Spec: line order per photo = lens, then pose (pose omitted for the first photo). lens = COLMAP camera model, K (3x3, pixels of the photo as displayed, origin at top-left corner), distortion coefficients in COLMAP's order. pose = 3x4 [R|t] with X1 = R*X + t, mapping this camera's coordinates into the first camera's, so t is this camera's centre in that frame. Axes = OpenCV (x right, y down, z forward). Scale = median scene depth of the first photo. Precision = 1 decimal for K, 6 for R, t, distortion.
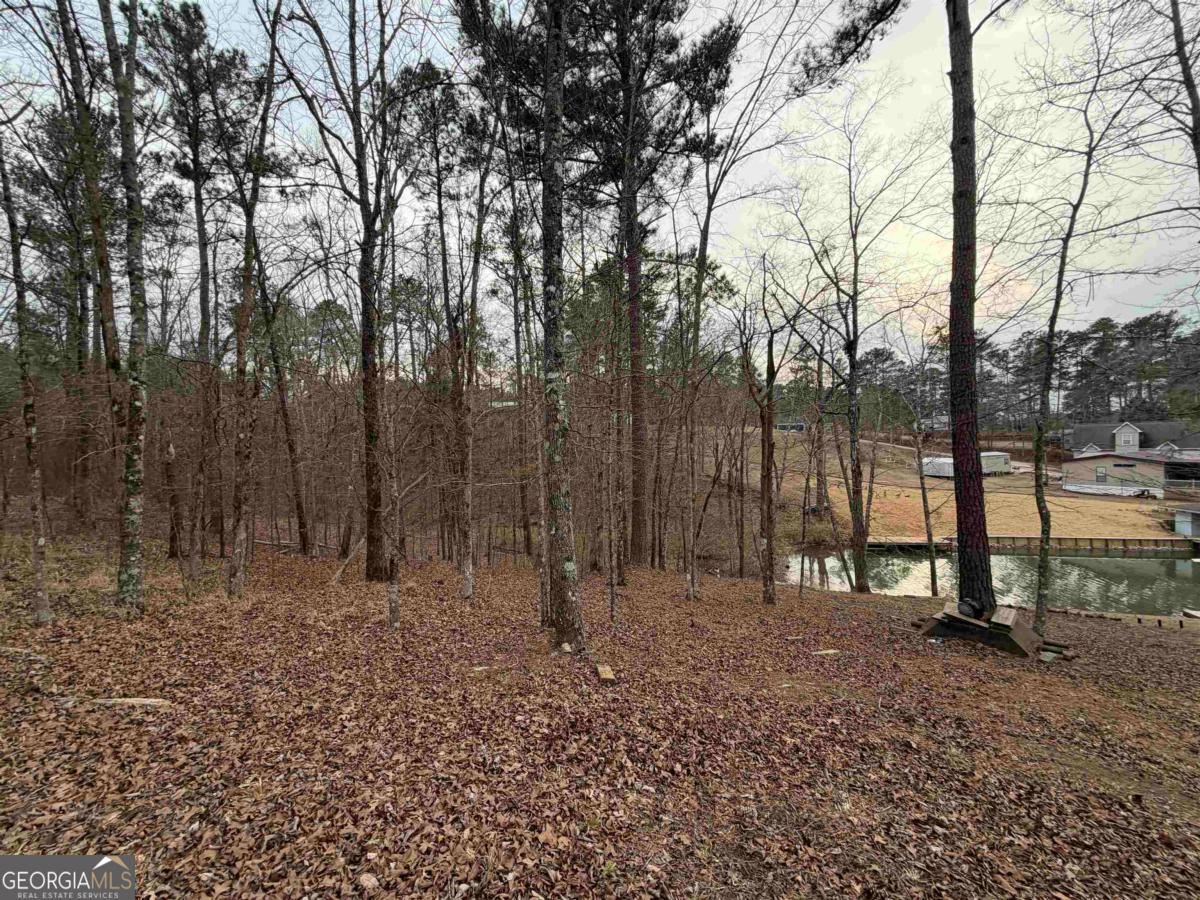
lens RADIAL K [[475.5, 0, 596.1], [0, 475.5, 450.9], [0, 0, 1]] dist [-0.000364, 0.000393]
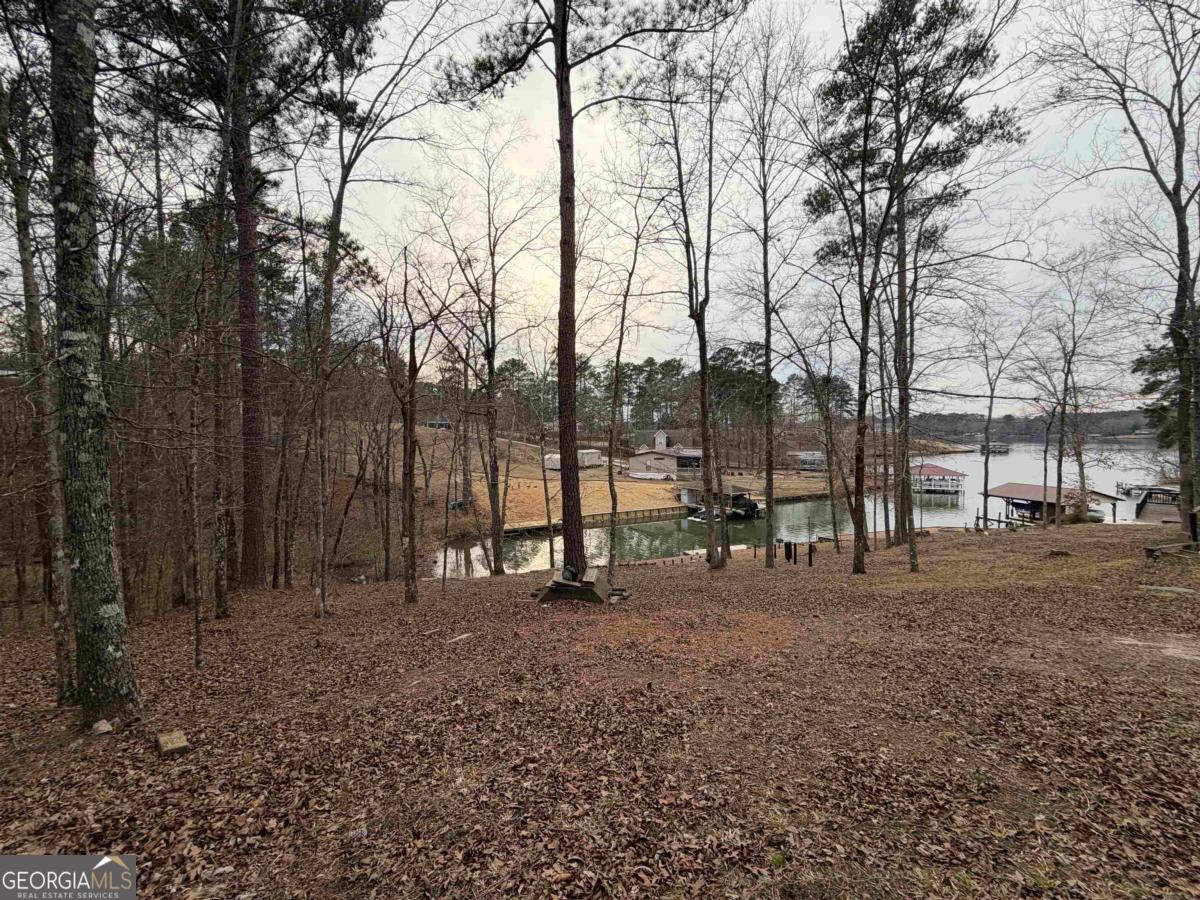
lens RADIAL K [[475.5, 0, 595.9], [0, 475.5, 451.3], [0, 0, 1]] dist [-0.000364, 0.000393]
pose [[0.762614, -0.001109, 0.646853, 0.019687], [-0.002670, 0.999985, 0.004862, 0.000755], [-0.646849, -0.005435, 0.762599, -0.001990]]
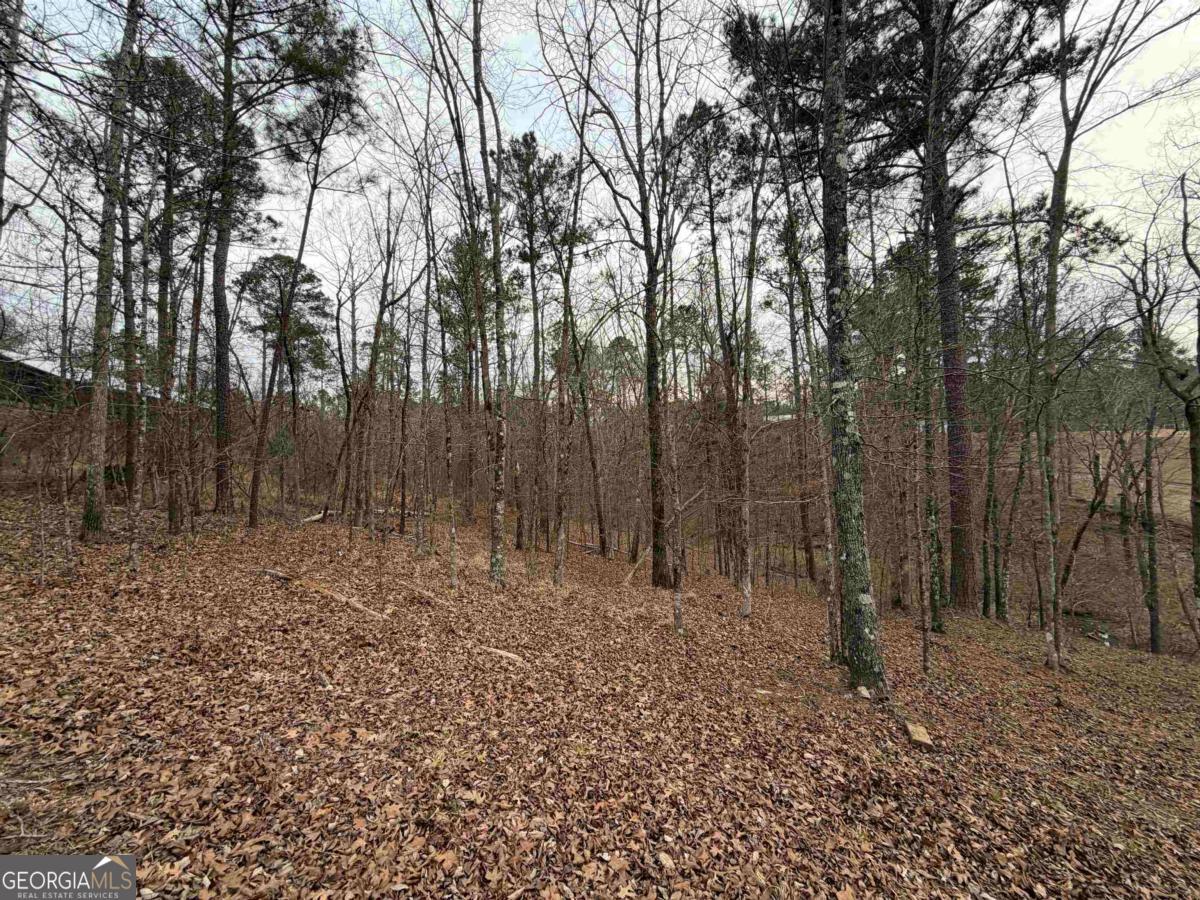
lens RADIAL K [[475.5, 0, 596.2], [0, 475.5, 450.8], [0, 0, 1]] dist [-0.000364, 0.000393]
pose [[0.846348, -0.022029, -0.532174, -0.001824], [0.004080, 0.999383, -0.034880, -0.001121], [0.532614, 0.027349, 0.845916, -0.008280]]
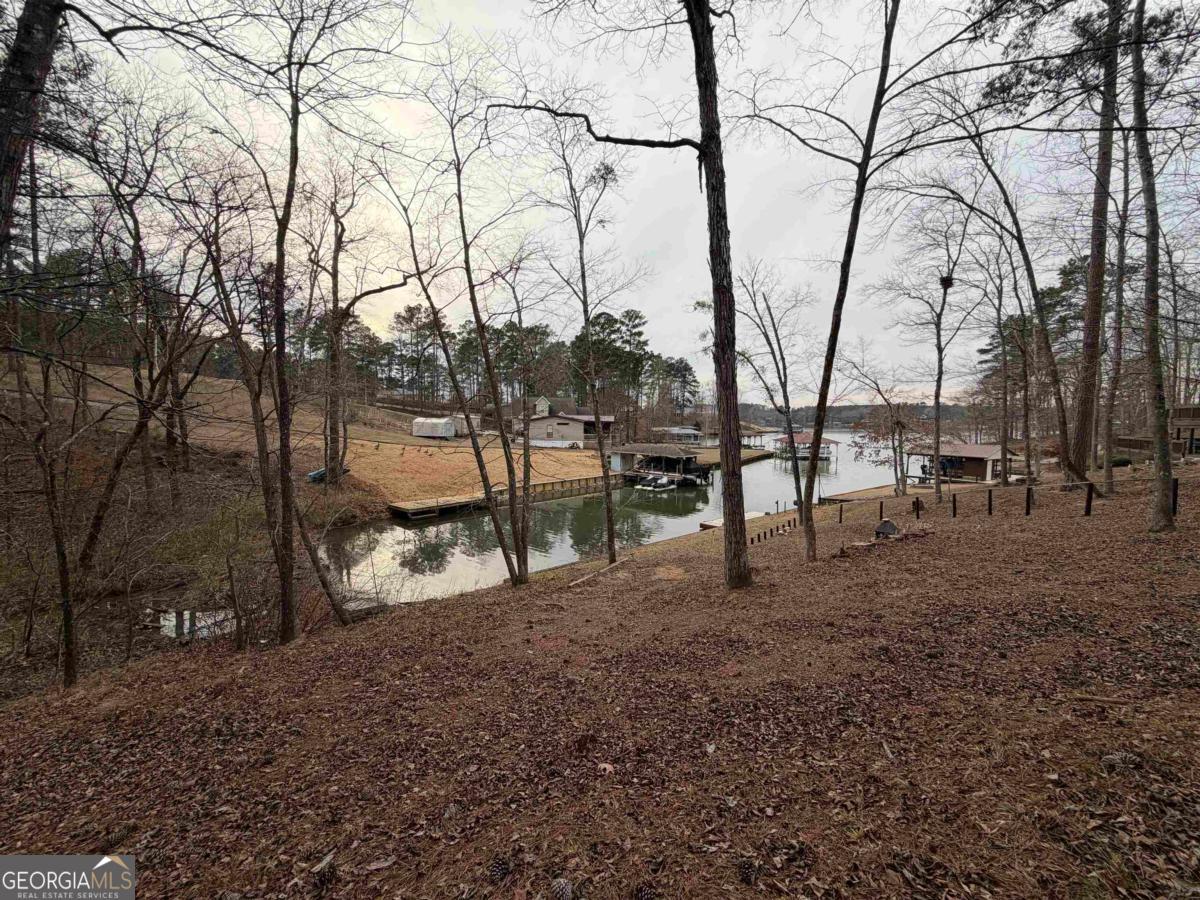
lens RADIAL K [[475.5, 0, 587.8], [0, 475.5, 438.6], [0, 0, 1]] dist [-0.000364, 0.000393]
pose [[0.480776, -0.000135, 0.876844, 0.169407], [-0.009165, 0.999945, 0.005180, 0.294396], [-0.876796, -0.010527, 0.480748, 1.594238]]
